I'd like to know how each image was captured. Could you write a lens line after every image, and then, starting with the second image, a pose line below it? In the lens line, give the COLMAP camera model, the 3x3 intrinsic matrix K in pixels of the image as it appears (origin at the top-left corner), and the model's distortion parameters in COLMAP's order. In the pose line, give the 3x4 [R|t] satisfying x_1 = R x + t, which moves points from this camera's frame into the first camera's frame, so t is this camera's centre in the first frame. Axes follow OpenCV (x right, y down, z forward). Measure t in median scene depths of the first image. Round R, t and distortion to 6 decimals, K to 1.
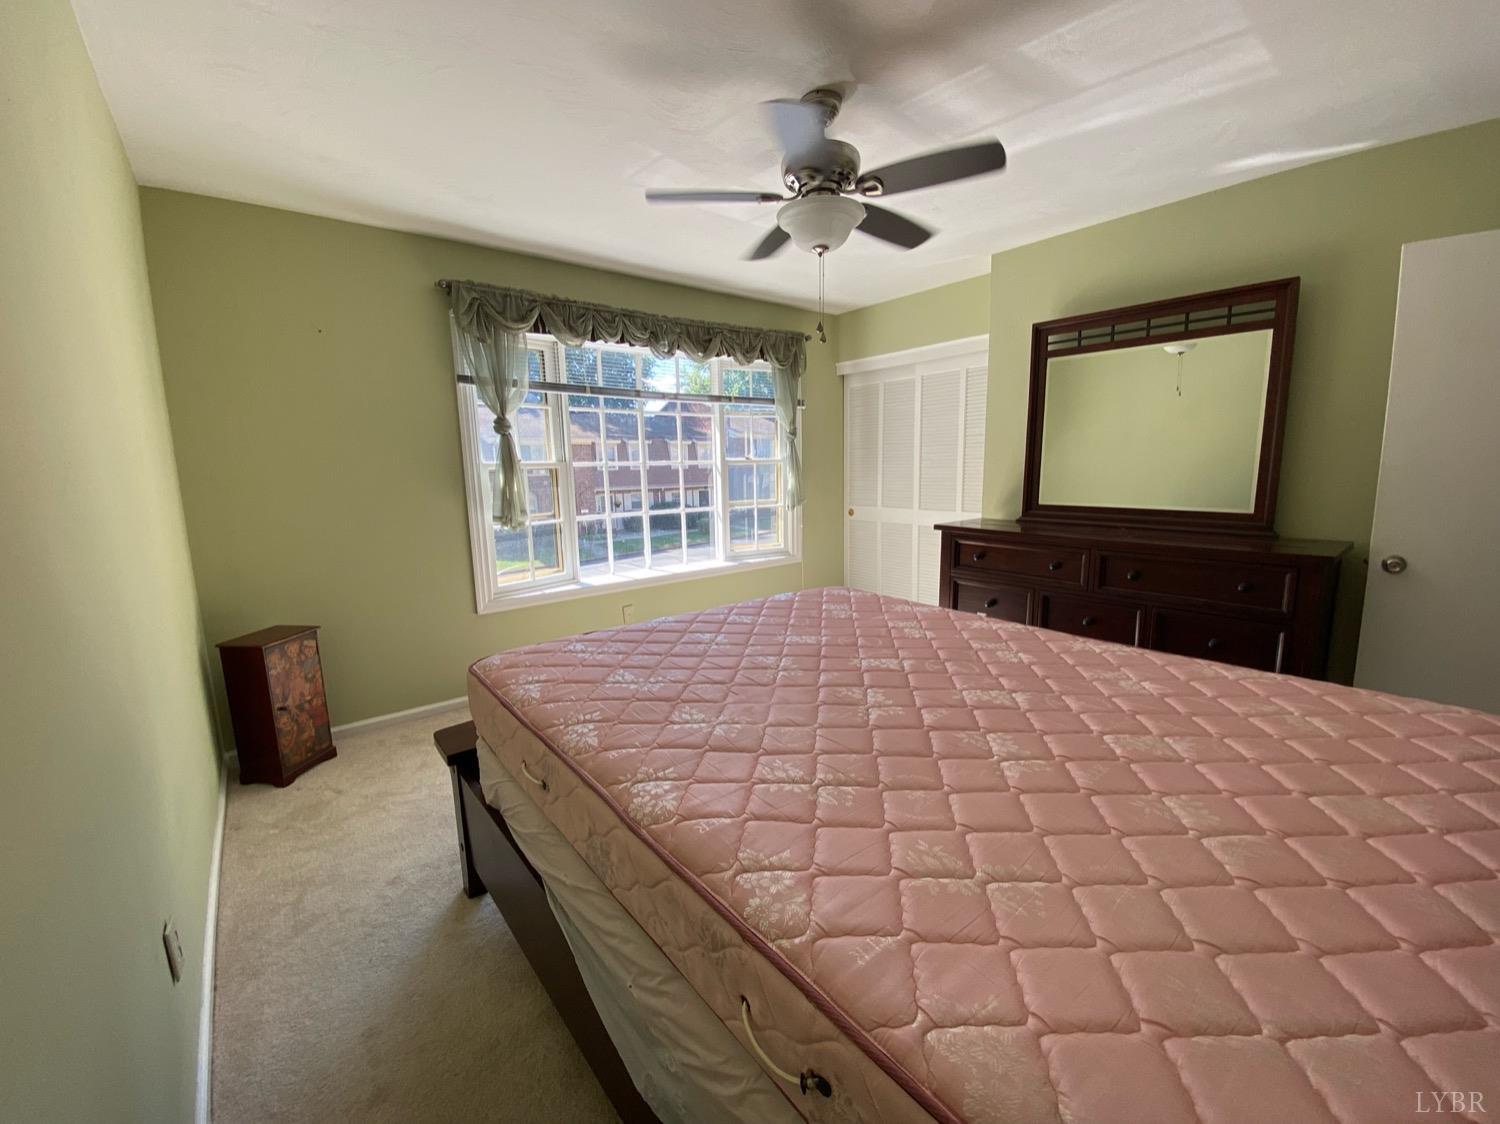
lens RADIAL K [[607.7, 0, 750.0], [0, 607.7, 562.0], [0, 0, 1]] dist [0.020276, -0.020932]
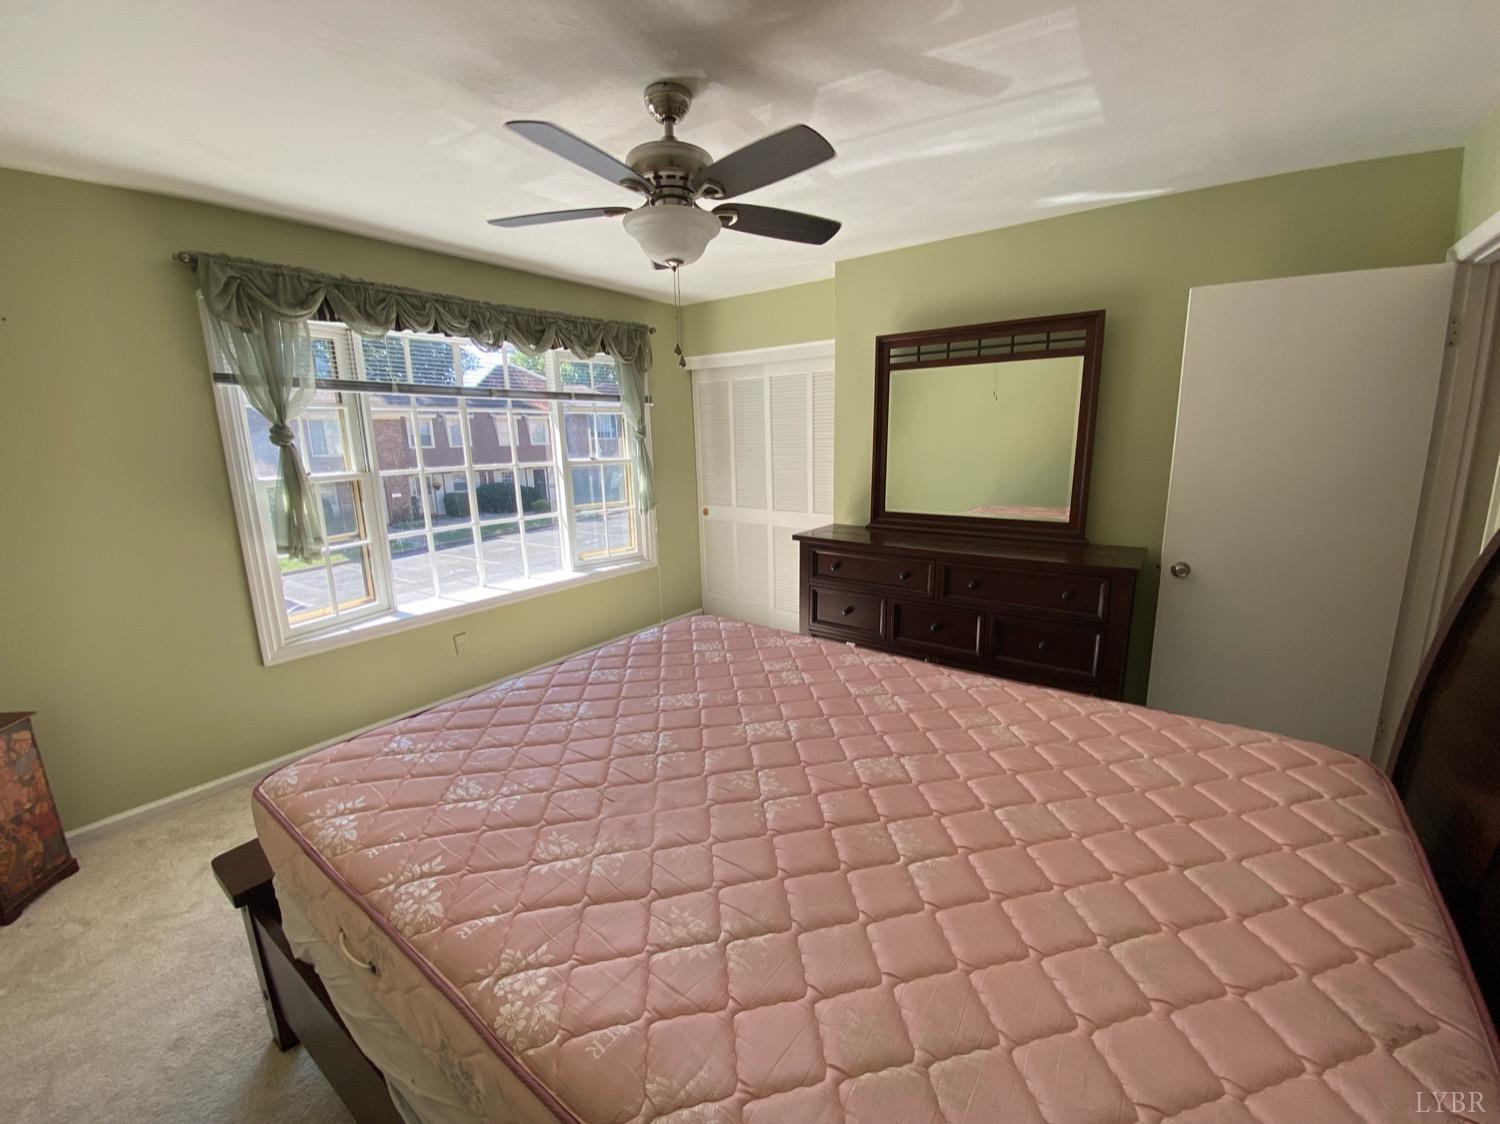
lens RADIAL K [[606.7, 0, 747.8], [0, 606.7, 557.6], [0, 0, 1]] dist [0.011853, -0.016878]
pose [[0.967536, -0.049963, 0.247744, -0.015498], [0.039945, 0.998174, 0.045304, -0.075746], [-0.249556, -0.033937, 0.967766, 0.060556]]
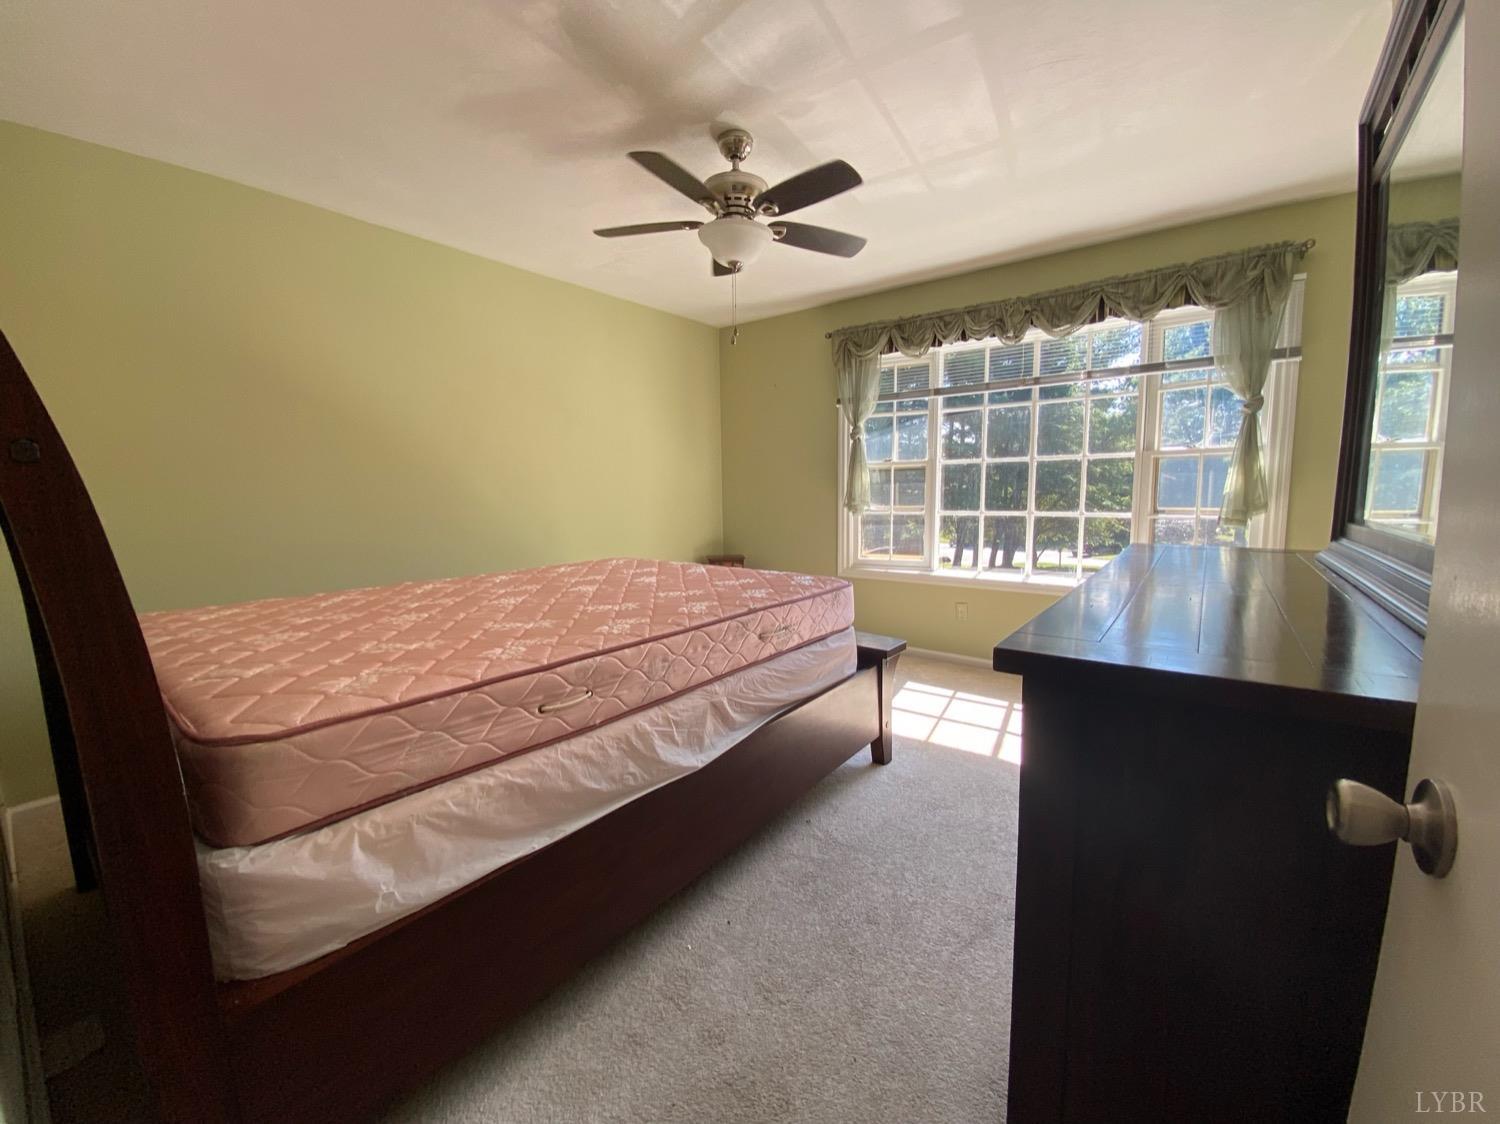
lens RADIAL K [[640.2, 0, 750.1], [0, 640.2, 560.2], [0, 0, 1]] dist [0.021499, -0.020796]
pose [[0.241571, 0.118463, -0.963125, 0.883946], [-0.141105, 0.986259, 0.085916, -0.047706], [0.960069, 0.115147, 0.254967, 0.490584]]
